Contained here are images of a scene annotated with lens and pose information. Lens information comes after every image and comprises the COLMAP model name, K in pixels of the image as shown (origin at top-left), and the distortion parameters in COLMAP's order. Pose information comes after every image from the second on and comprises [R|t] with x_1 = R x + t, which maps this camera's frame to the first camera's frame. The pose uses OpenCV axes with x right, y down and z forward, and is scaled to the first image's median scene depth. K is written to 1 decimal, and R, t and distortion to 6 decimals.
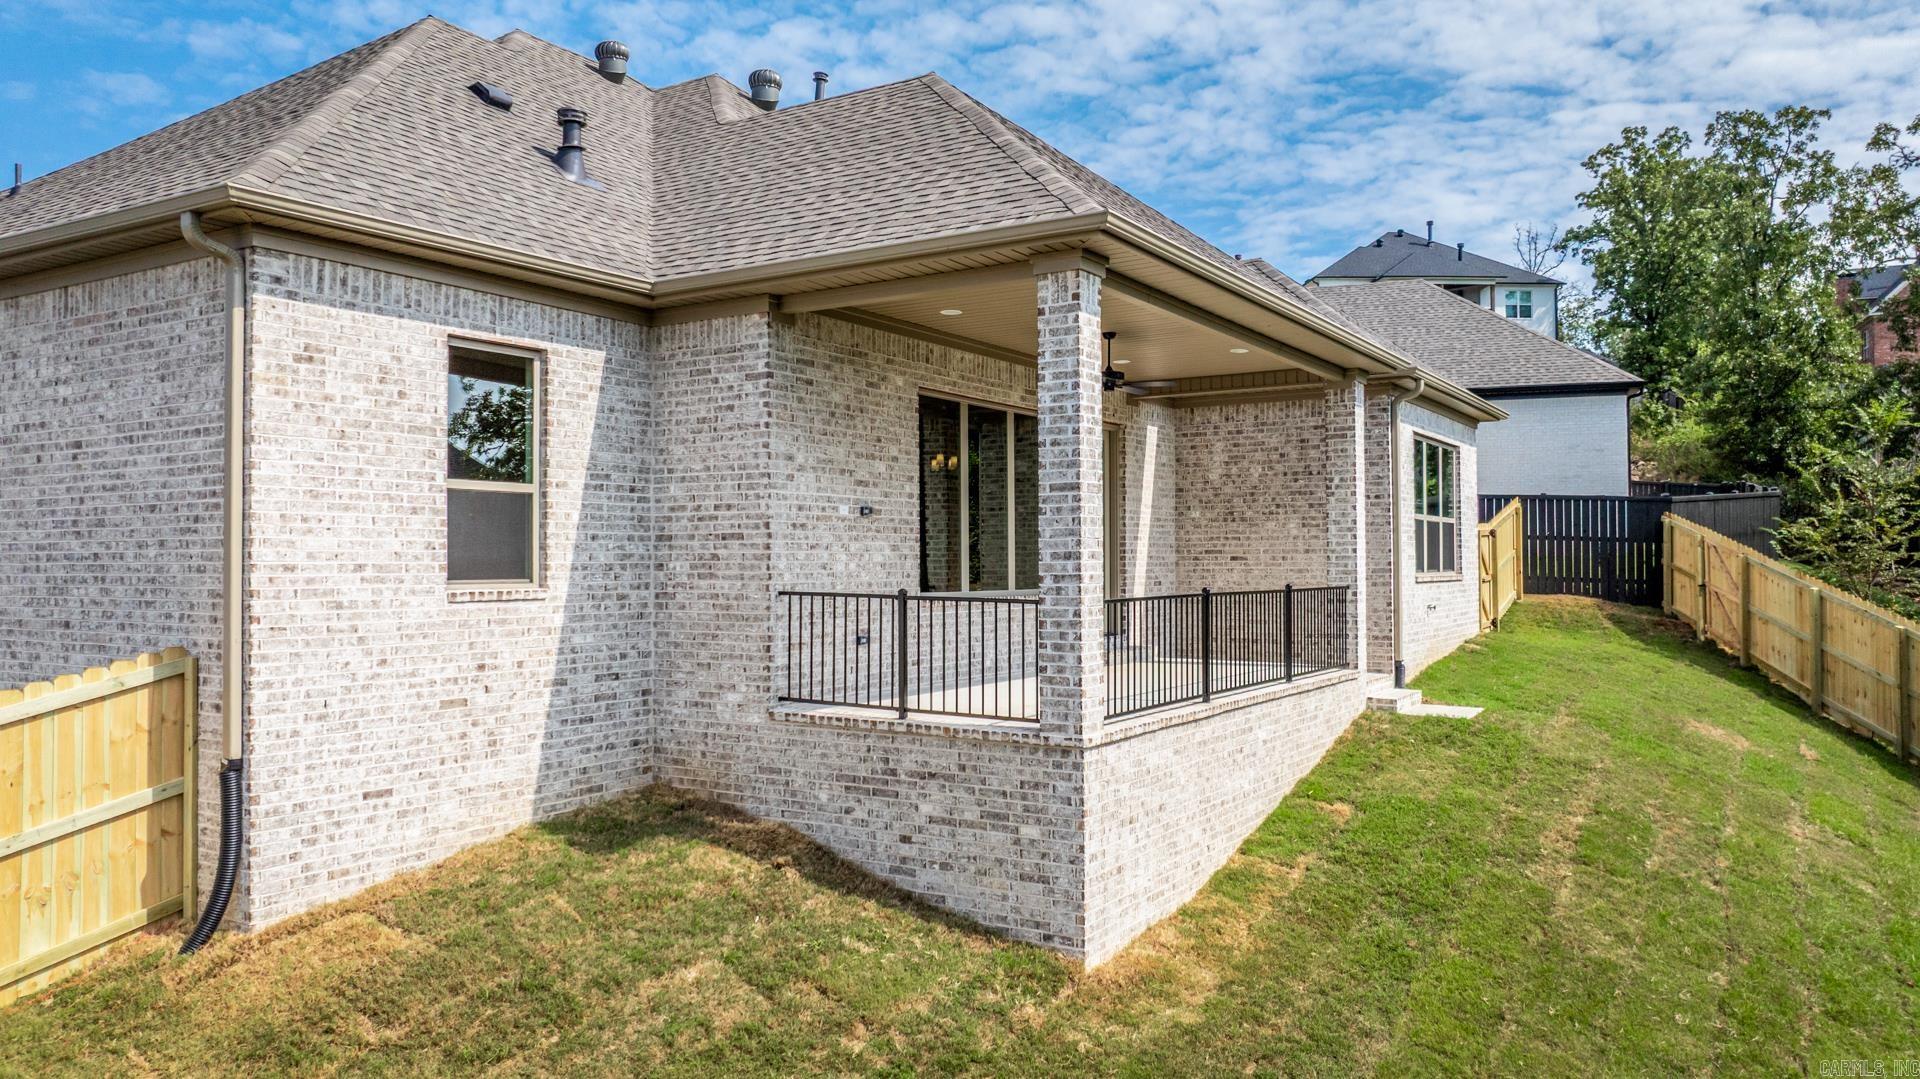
lens RADIAL K [[1351.1, 0, 955.5], [0, 1351.1, 541.5], [0, 0, 1]] dist [-0.024303, 0.010395]
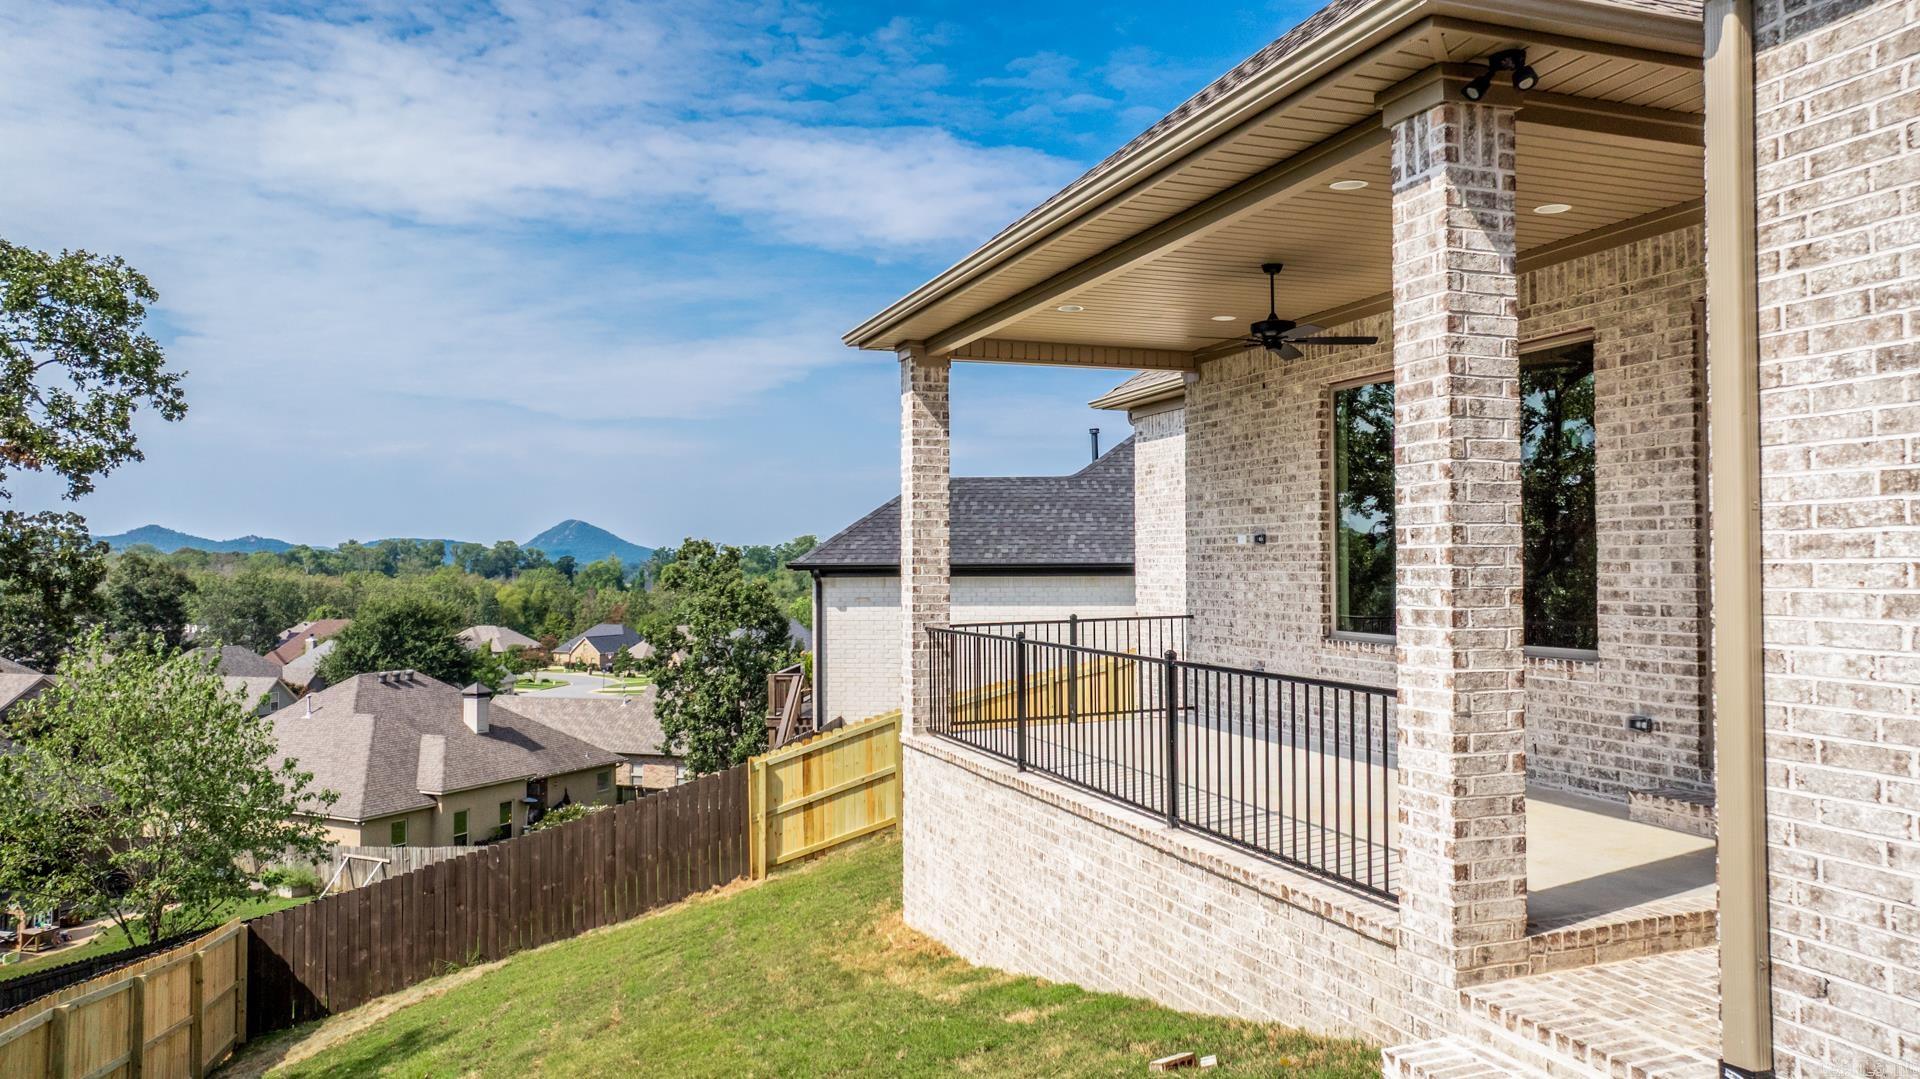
lens RADIAL K [[1351.1, 0, 954.8], [0, 1351.1, 535.4], [0, 0, 1]] dist [-0.024303, 0.010395]
pose [[-0.623982, -0.012180, -0.781344, 0.844357], [0.017750, 0.999400, -0.029755, -0.000255], [0.781237, -0.032435, -0.623391, 1.468723]]
